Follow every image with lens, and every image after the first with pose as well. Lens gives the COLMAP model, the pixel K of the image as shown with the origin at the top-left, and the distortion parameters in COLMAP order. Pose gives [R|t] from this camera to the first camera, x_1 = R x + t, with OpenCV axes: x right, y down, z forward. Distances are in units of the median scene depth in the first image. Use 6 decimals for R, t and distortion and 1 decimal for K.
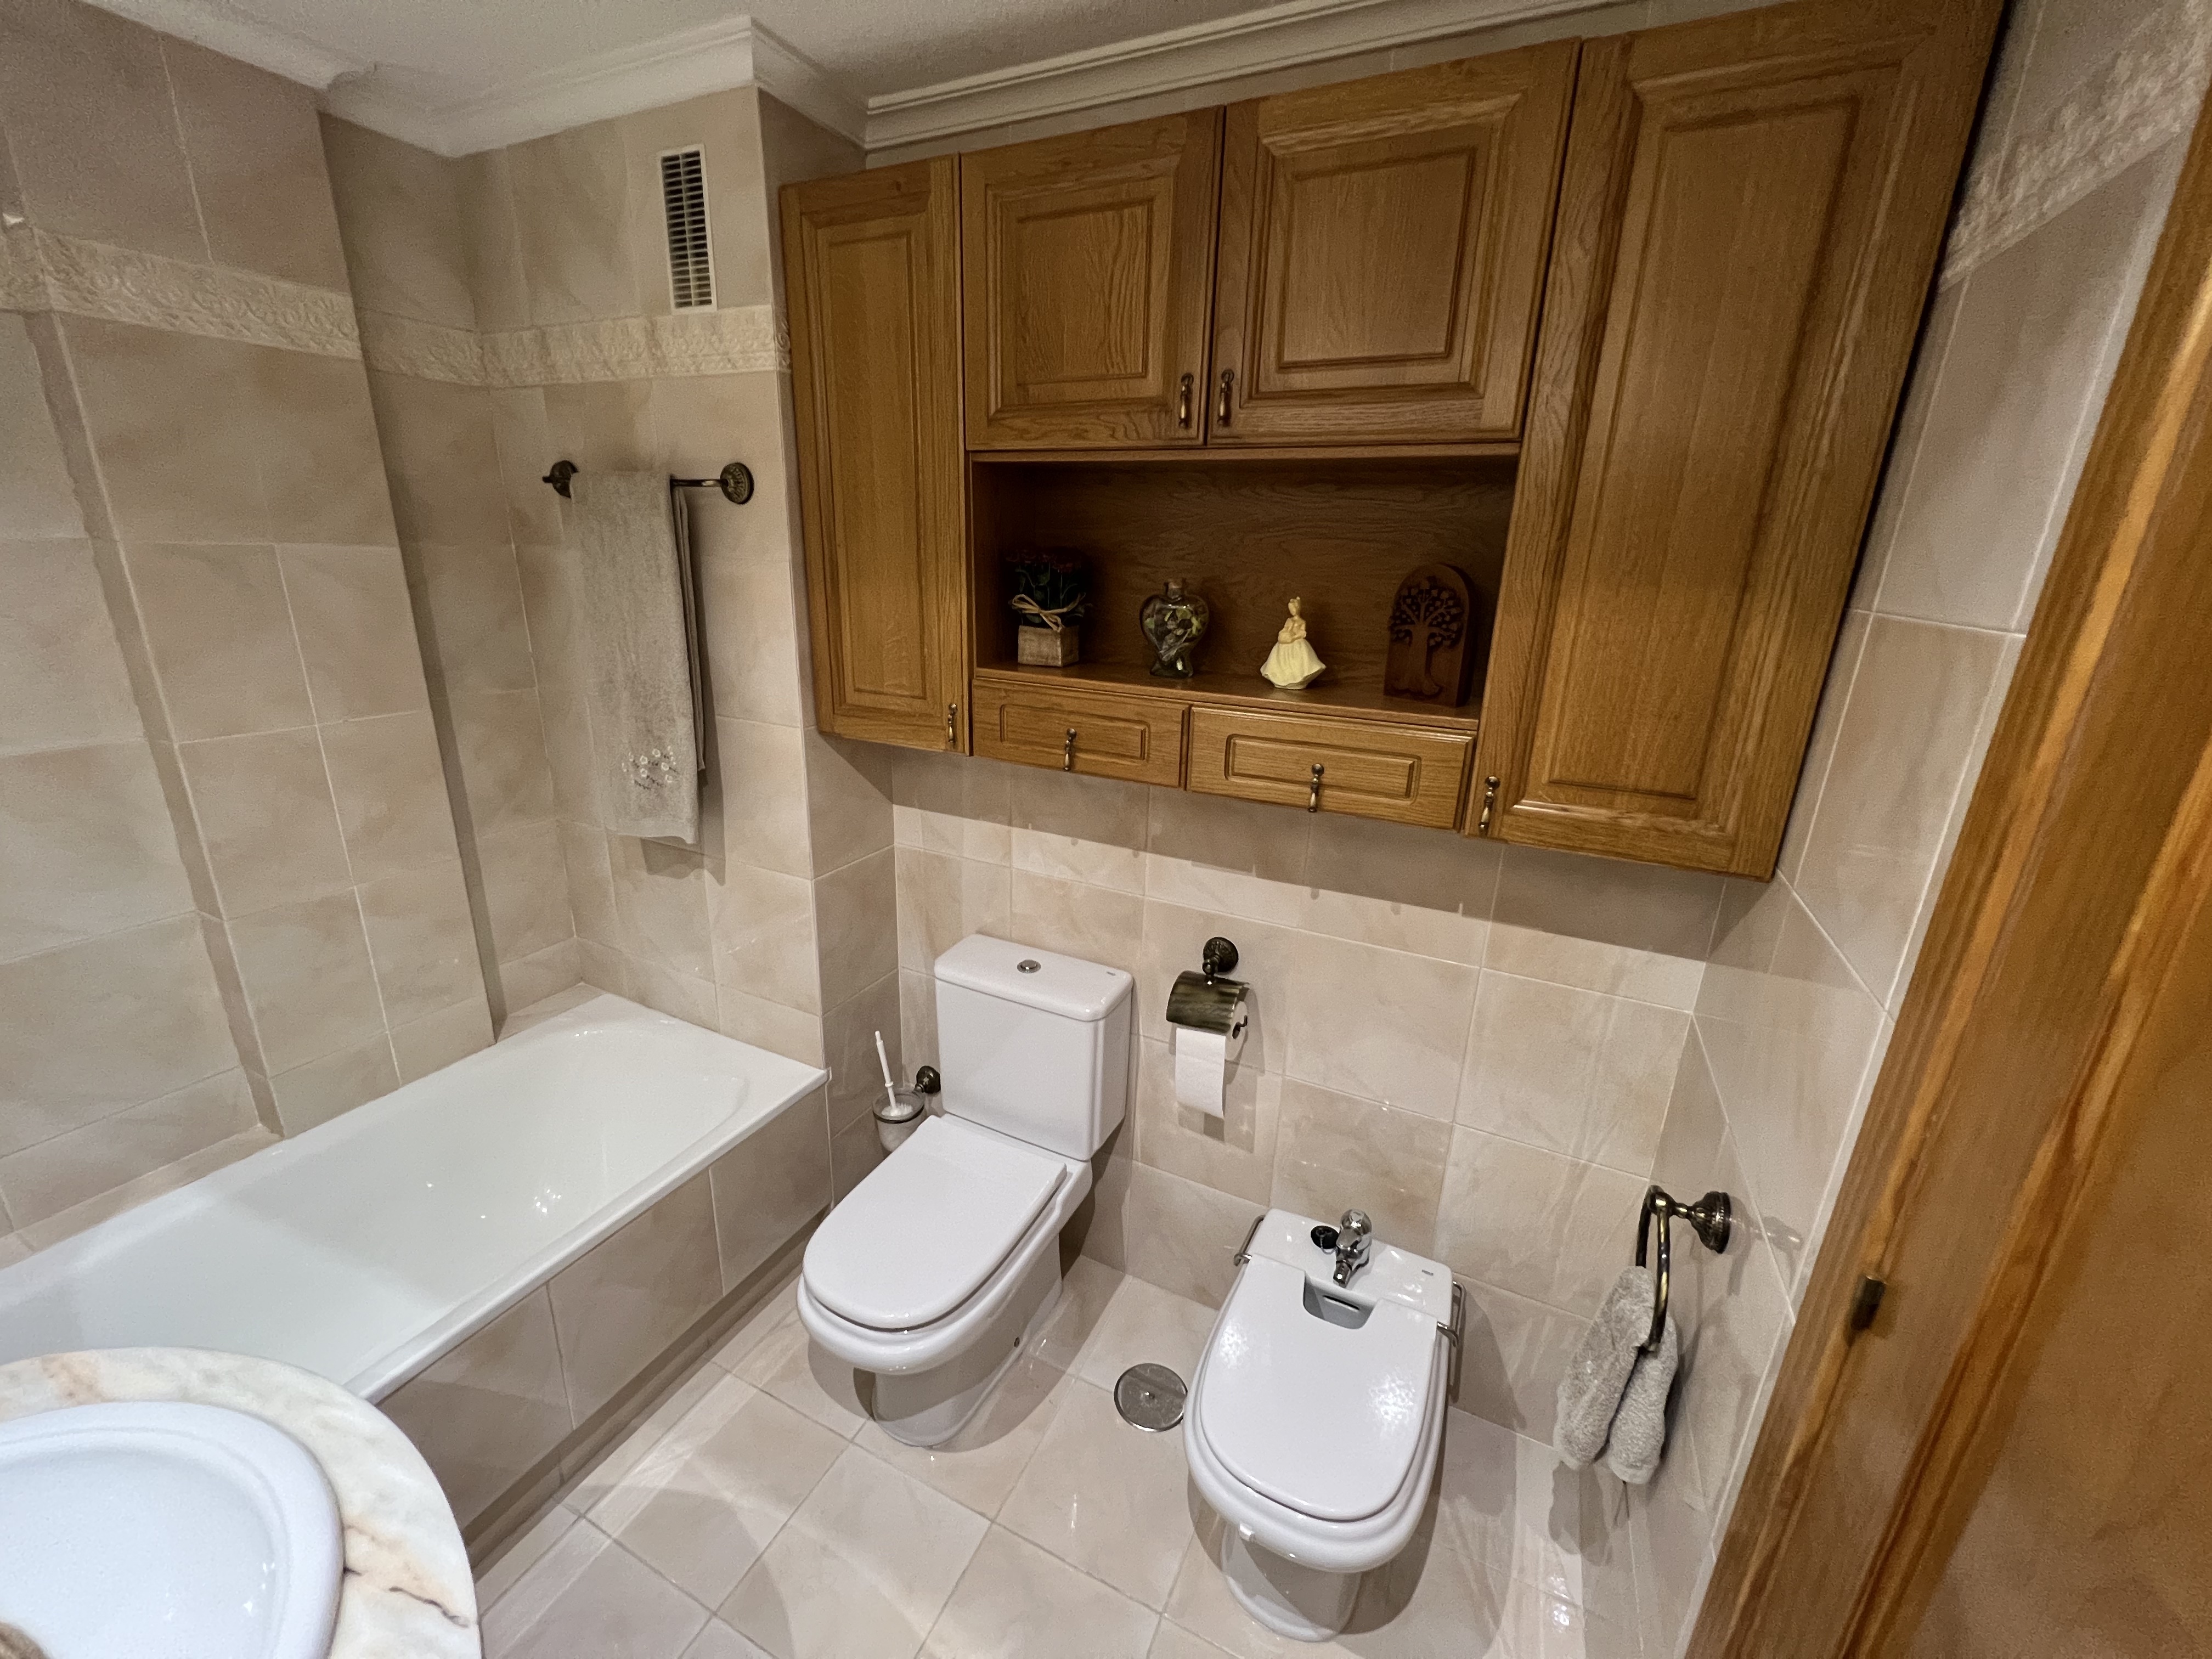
lens RADIAL K [[883.7, 0, 1098.5], [0, 883.7, 817.4], [0, 0, 1]] dist [-0.002600, -0.000153]
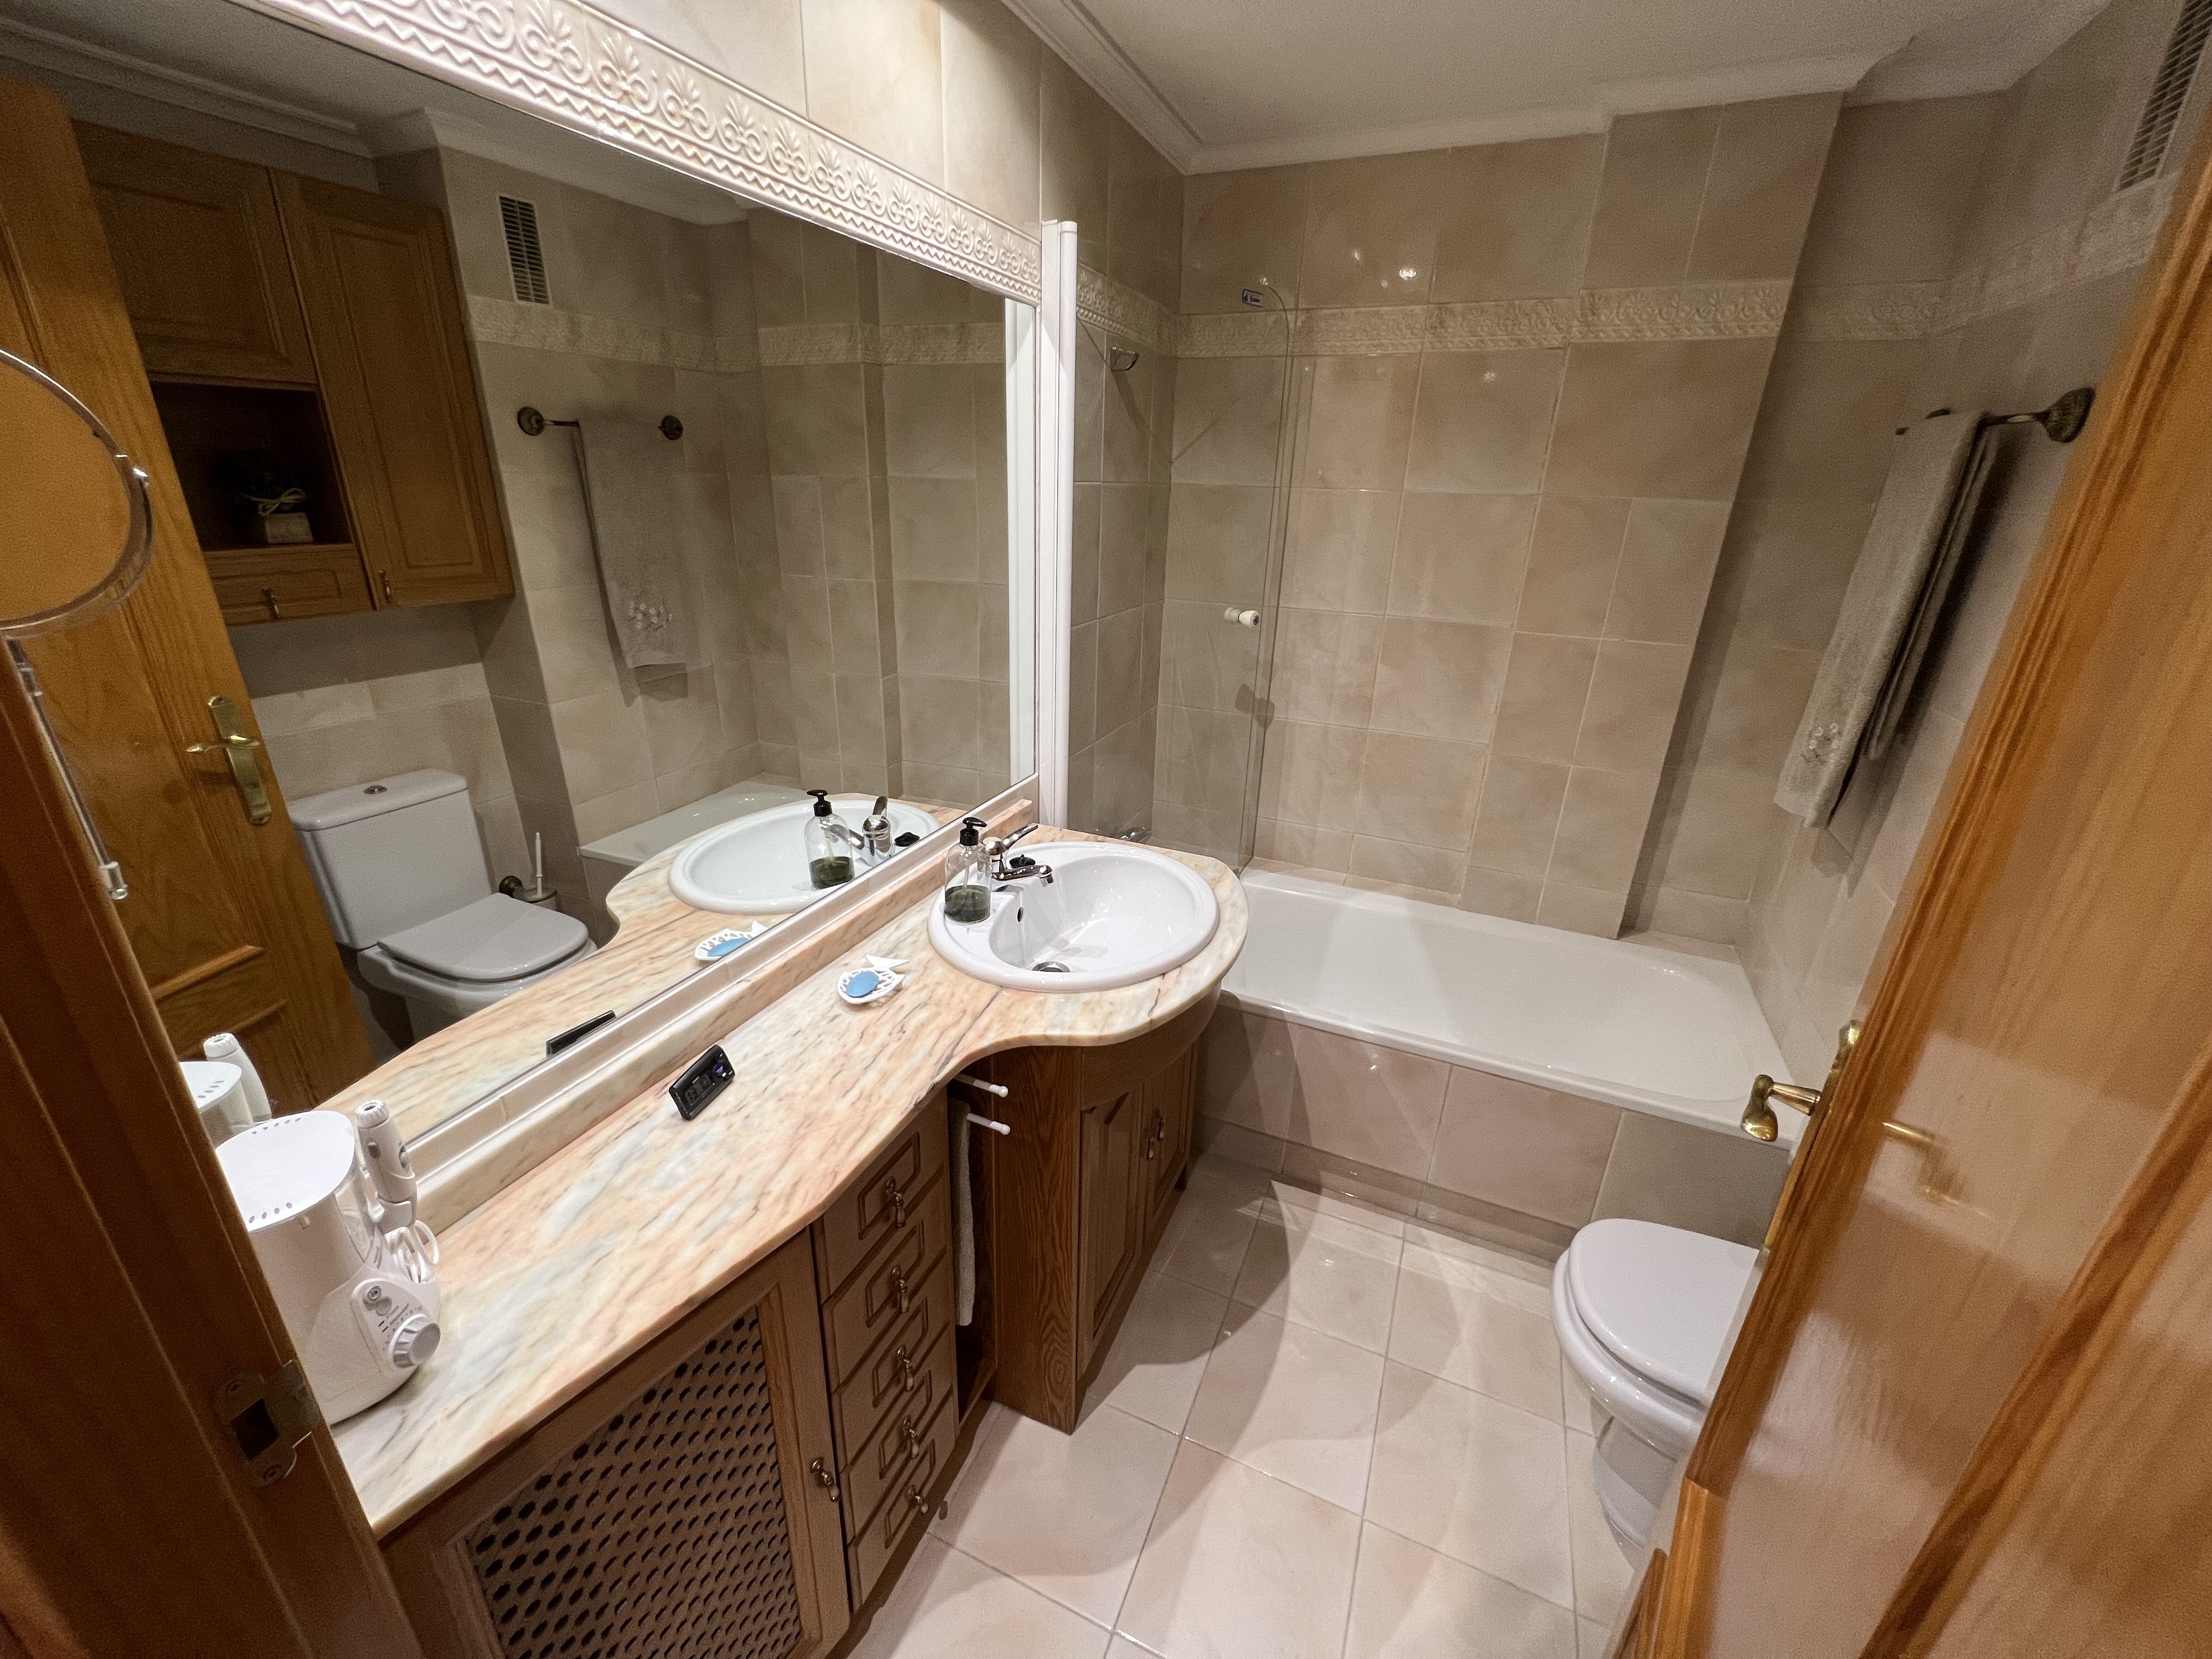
lens RADIAL K [[883.7, 0, 1098.5], [0, 883.7, 817.4], [0, 0, 1]] dist [-0.002600, -0.000153]
pose [[0.032234, 0.327884, -0.944168, 0.420385], [-0.321498, 0.897855, 0.300825, -0.021303], [0.946362, 0.293851, 0.134355, 0.200859]]
